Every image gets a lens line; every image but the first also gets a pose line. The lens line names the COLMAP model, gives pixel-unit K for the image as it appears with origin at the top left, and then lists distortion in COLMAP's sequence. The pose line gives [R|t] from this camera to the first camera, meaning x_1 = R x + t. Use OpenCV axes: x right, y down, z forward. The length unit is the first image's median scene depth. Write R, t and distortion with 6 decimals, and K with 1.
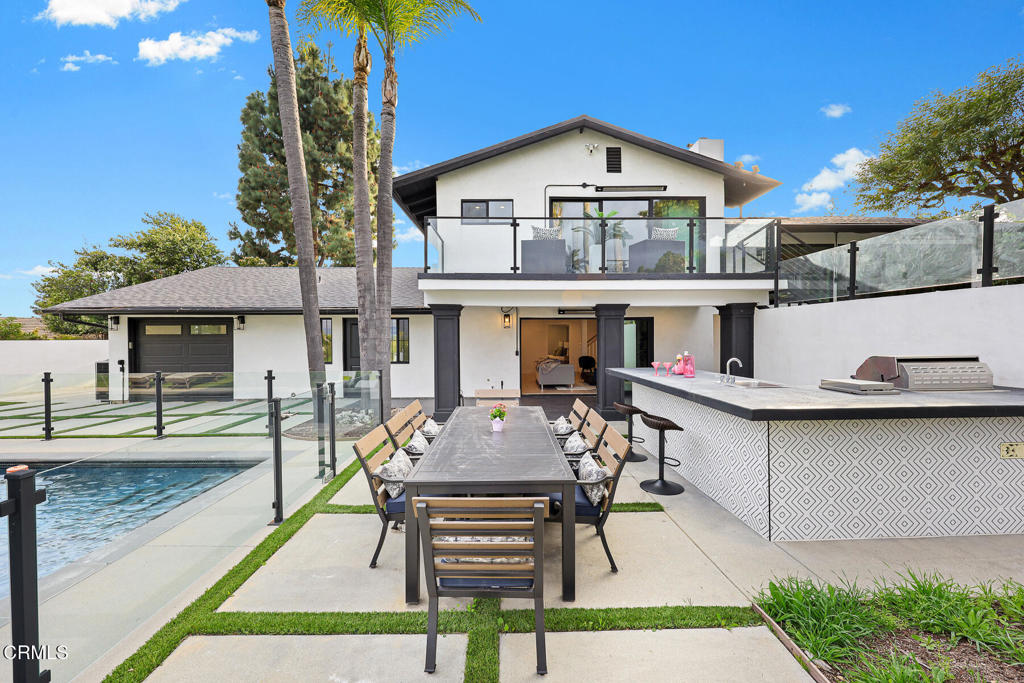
lens RADIAL K [[426.9, 0, 512.0], [0, 426.9, 341.5], [0, 0, 1]] dist [-0.000896, -0.000095]
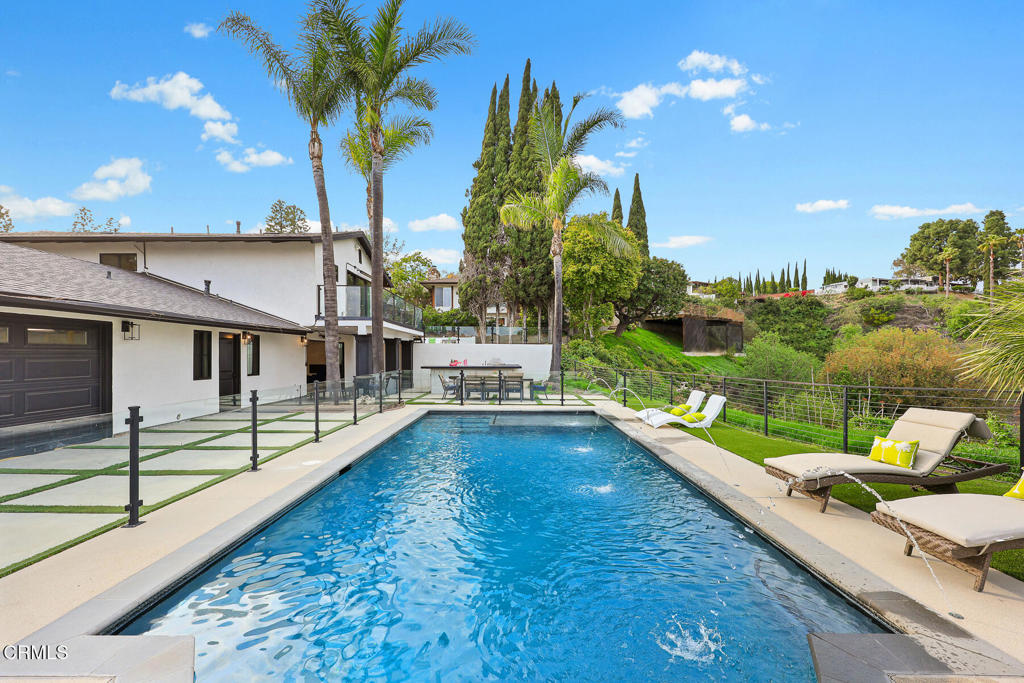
lens RADIAL K [[415.0, 0, 505.9], [0, 415.0, 353.2], [0, 0, 1]] dist [-0.001184, -0.000108]
pose [[0.014050, 0.011503, 0.999835, -1.354158], [0.007932, 0.999901, -0.011616, 0.011360], [-0.999870, 0.008094, 0.013957, 0.327014]]
